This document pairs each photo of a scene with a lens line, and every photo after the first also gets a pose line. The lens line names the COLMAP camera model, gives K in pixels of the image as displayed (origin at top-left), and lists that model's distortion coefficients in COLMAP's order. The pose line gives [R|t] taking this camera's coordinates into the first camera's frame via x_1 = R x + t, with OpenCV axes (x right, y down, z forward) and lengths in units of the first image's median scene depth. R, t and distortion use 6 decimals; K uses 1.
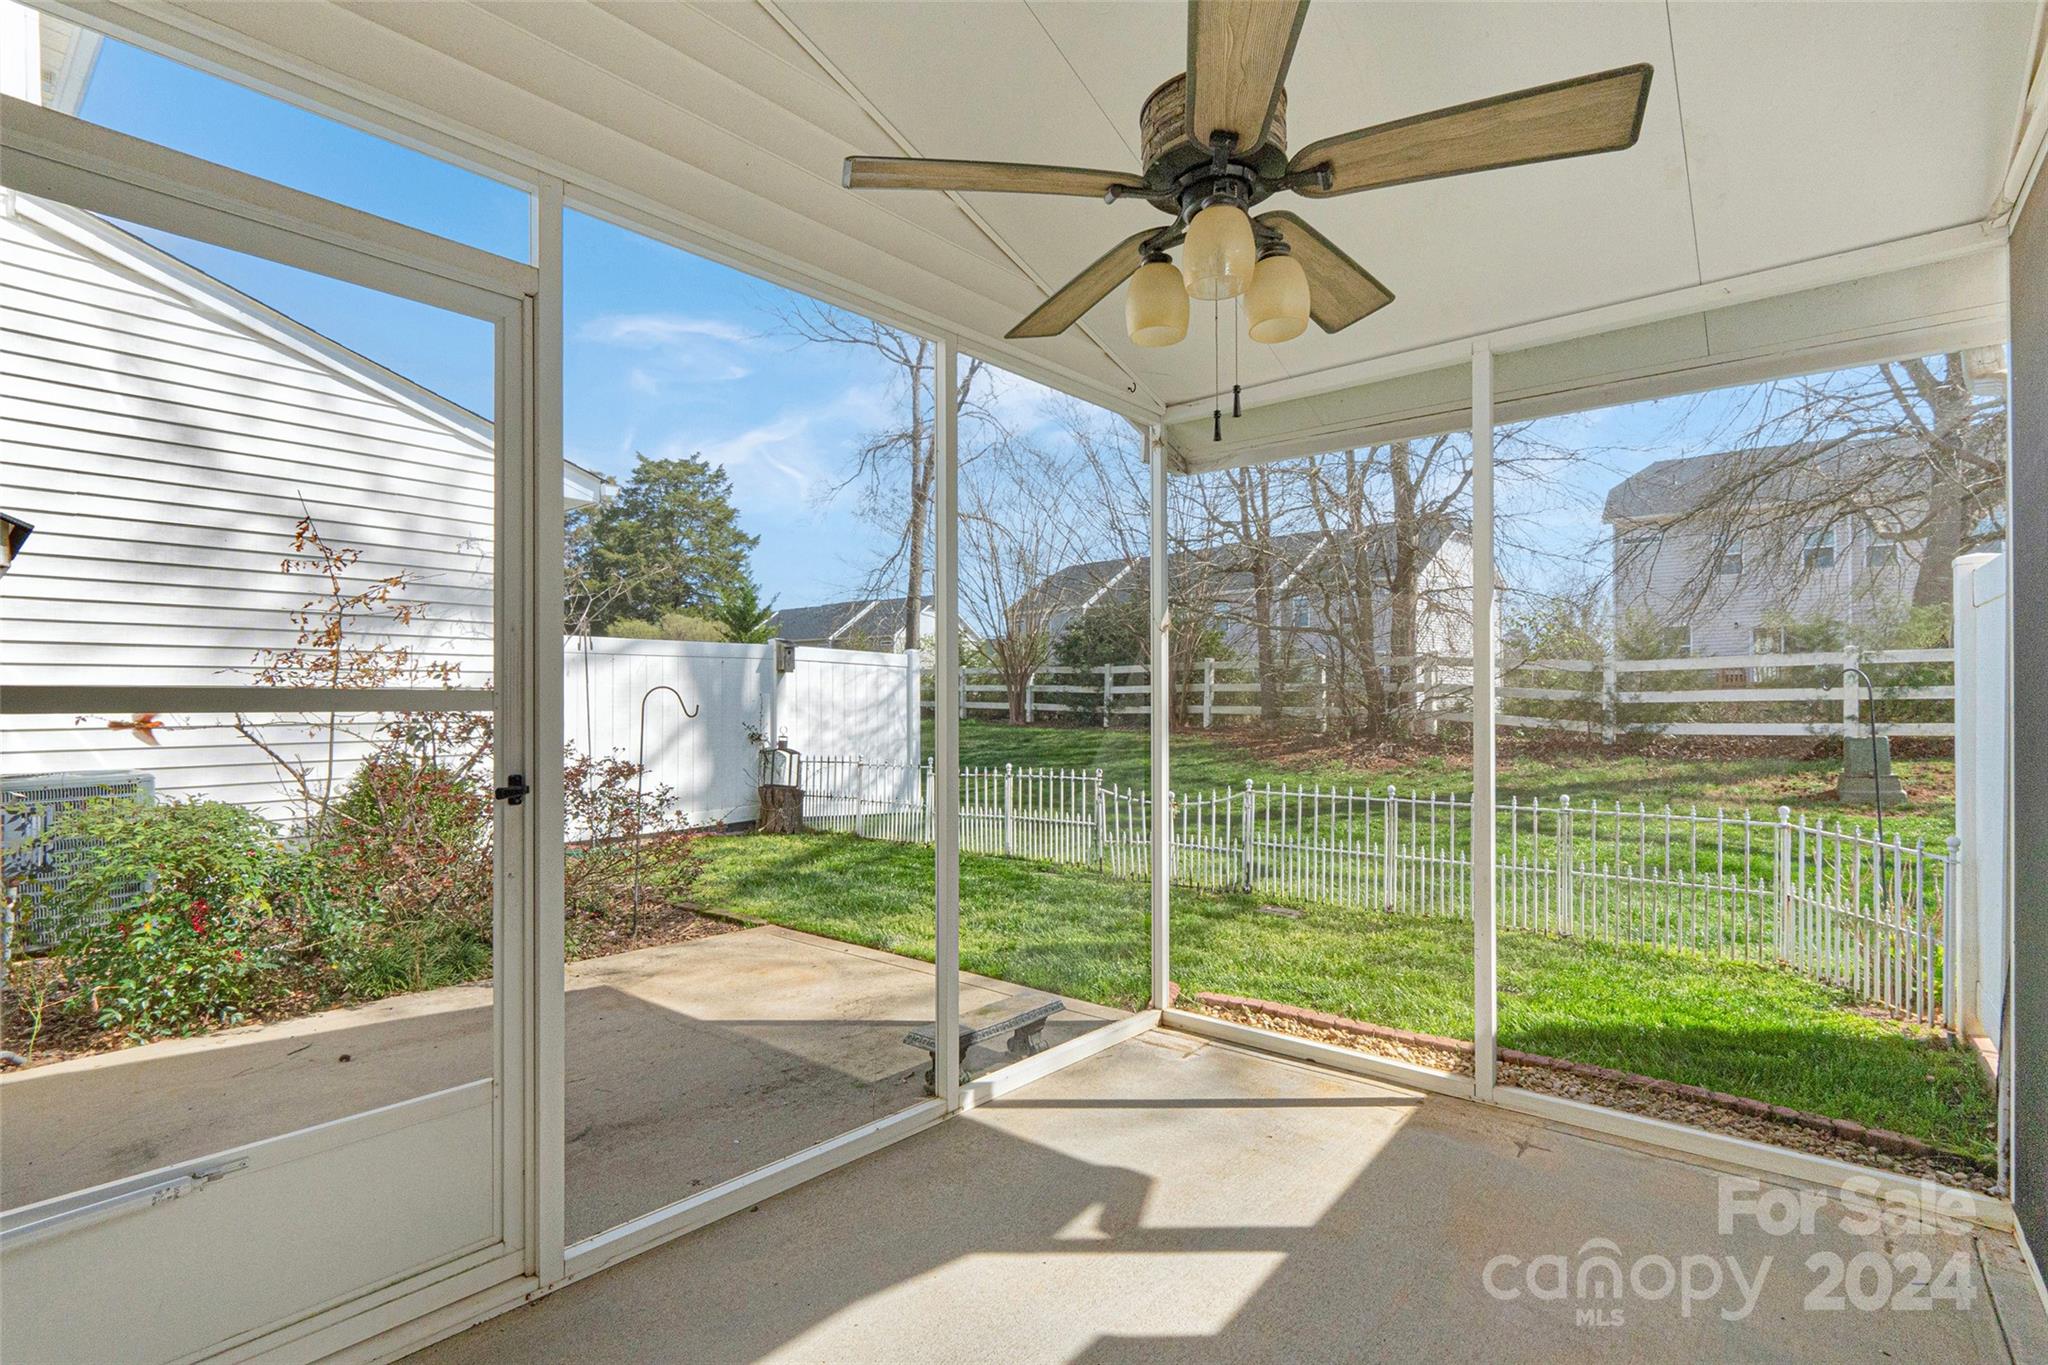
lens RADIAL K [[966.0, 0, 1009.2], [0, 966.0, 702.8], [0, 0, 1]] dist [-0.009787, 0.002477]
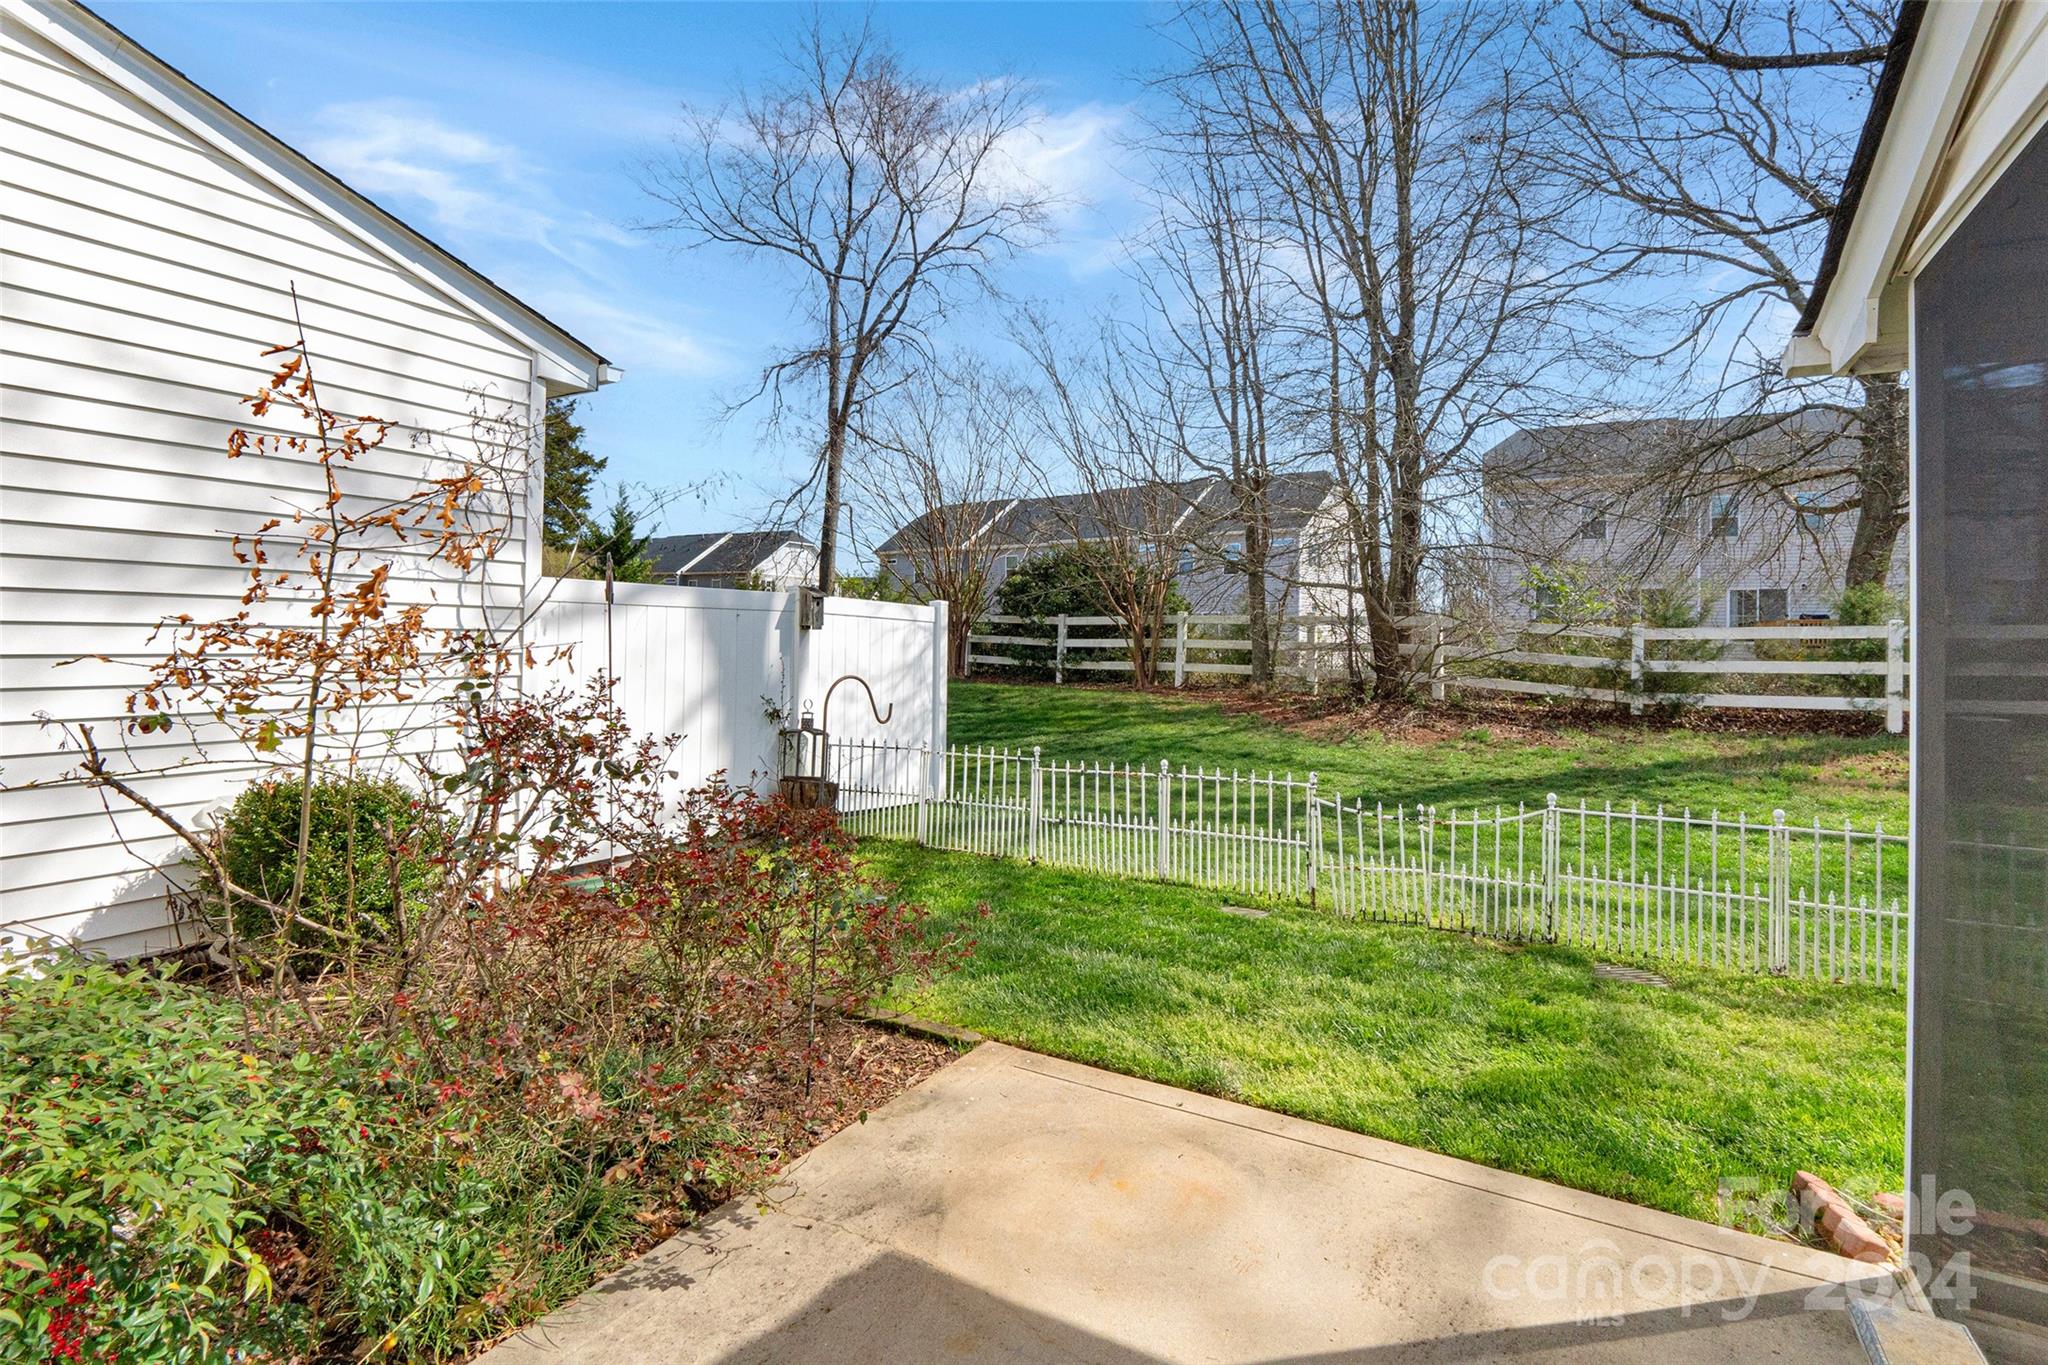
lens RADIAL K [[966.0, 0, 1009.9], [0, 966.0, 637.9], [0, 0, 1]] dist [-0.009787, 0.002477]
pose [[0.984697, 0.016967, 0.173448, -0.183832], [-0.016108, 0.999850, -0.006361, -0.019684], [-0.173530, 0.003470, 0.984822, 0.186674]]
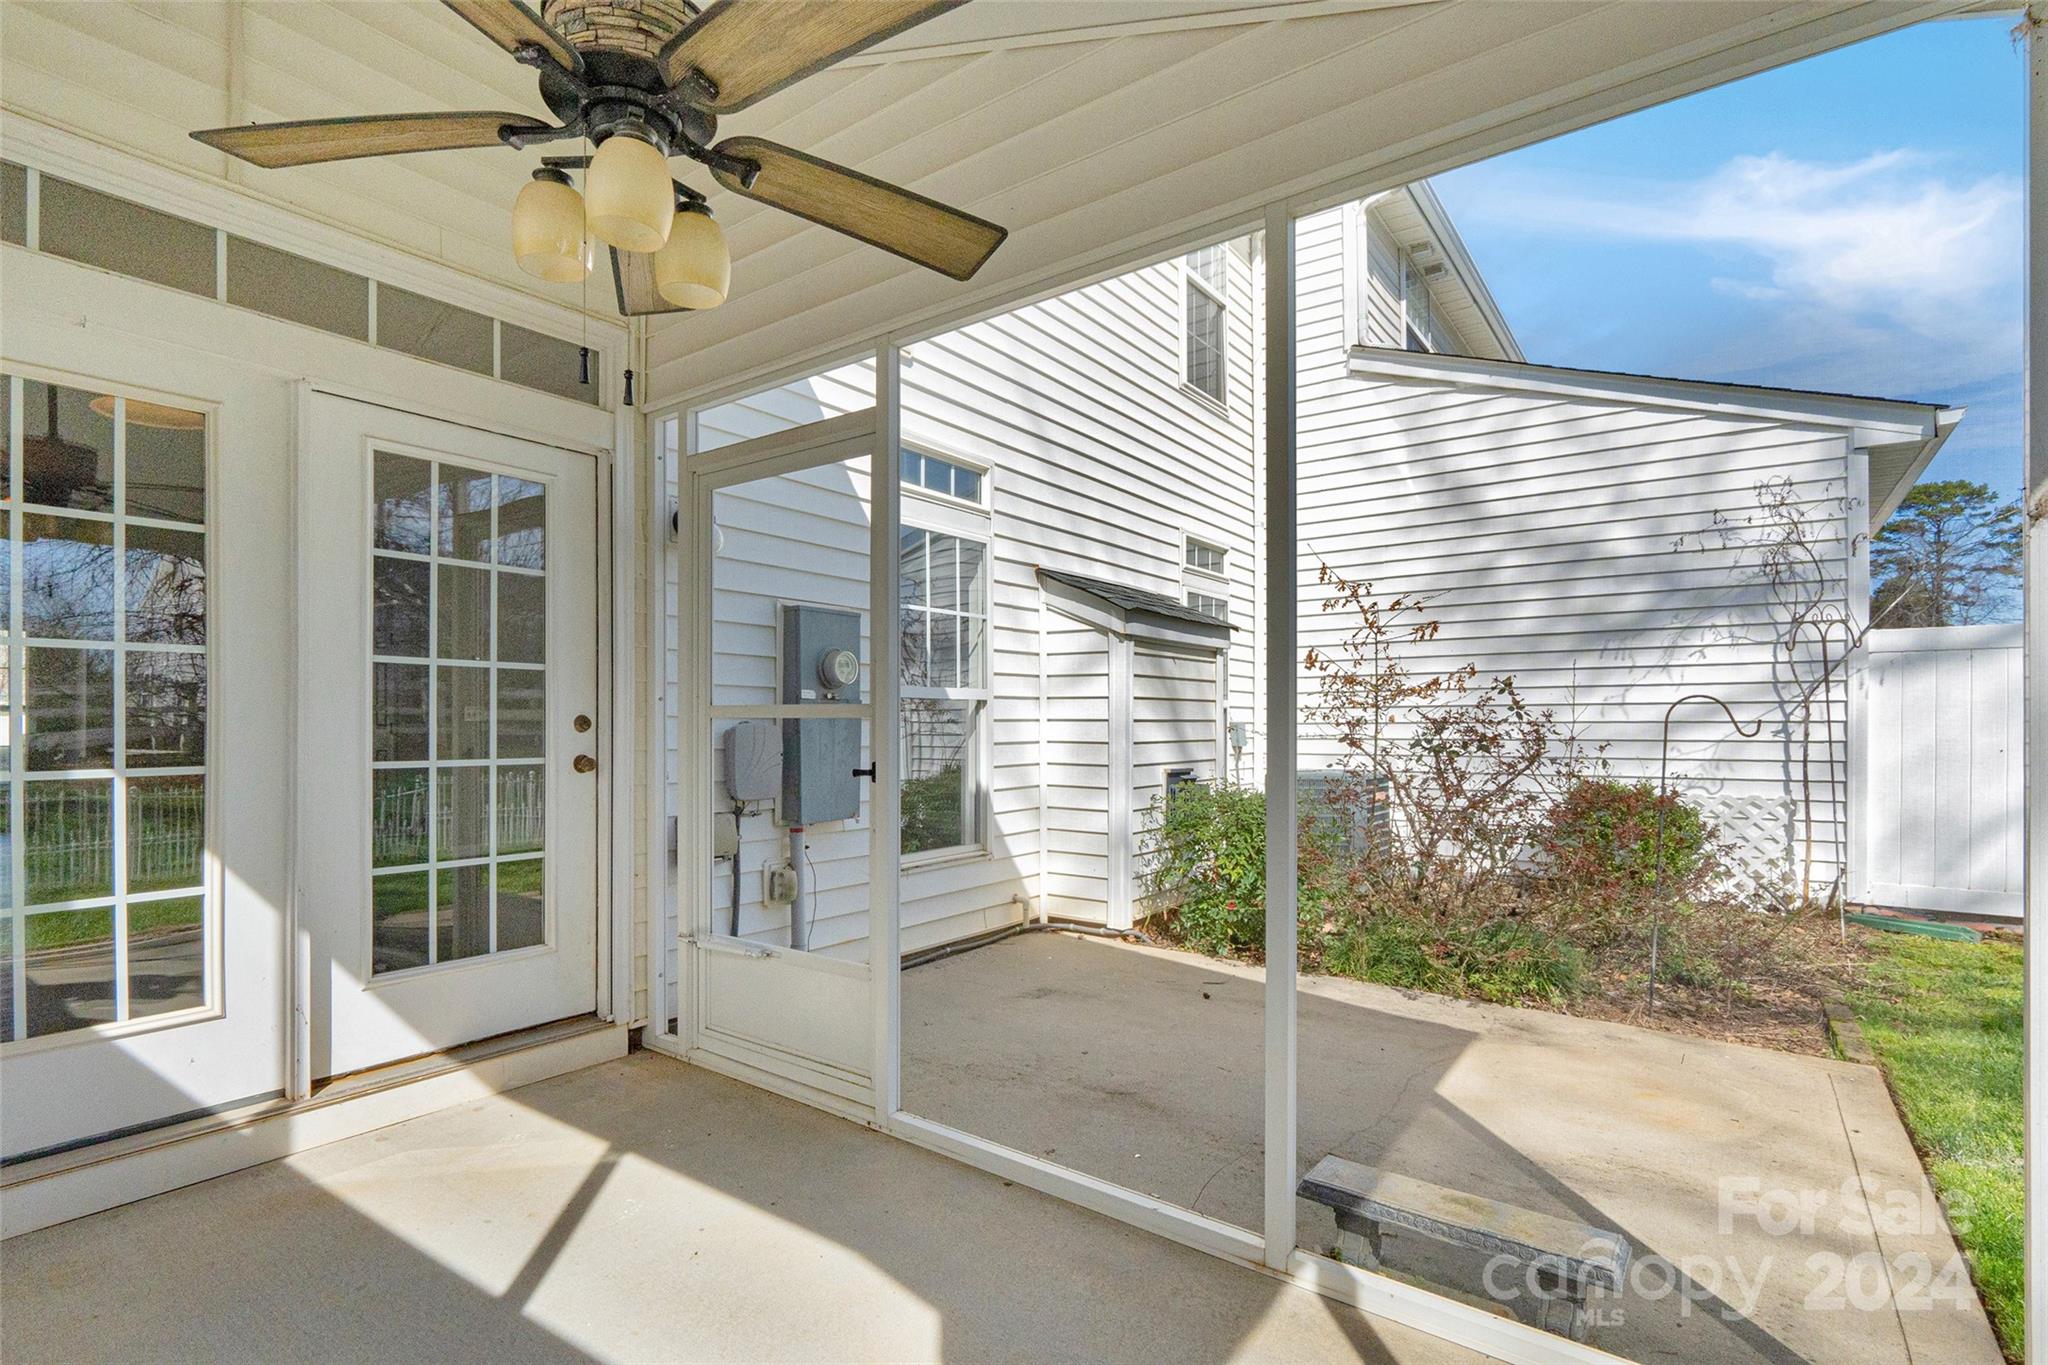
lens RADIAL K [[966.0, 0, 1015.8], [0, 966.0, 740.0], [0, 0, 1]] dist [-0.009787, 0.002477]
pose [[0.080193, 0.021995, -0.996537, 0.178945], [-0.000470, 0.999757, 0.022029, 0.000034], [0.996779, -0.001298, 0.080183, 0.203377]]
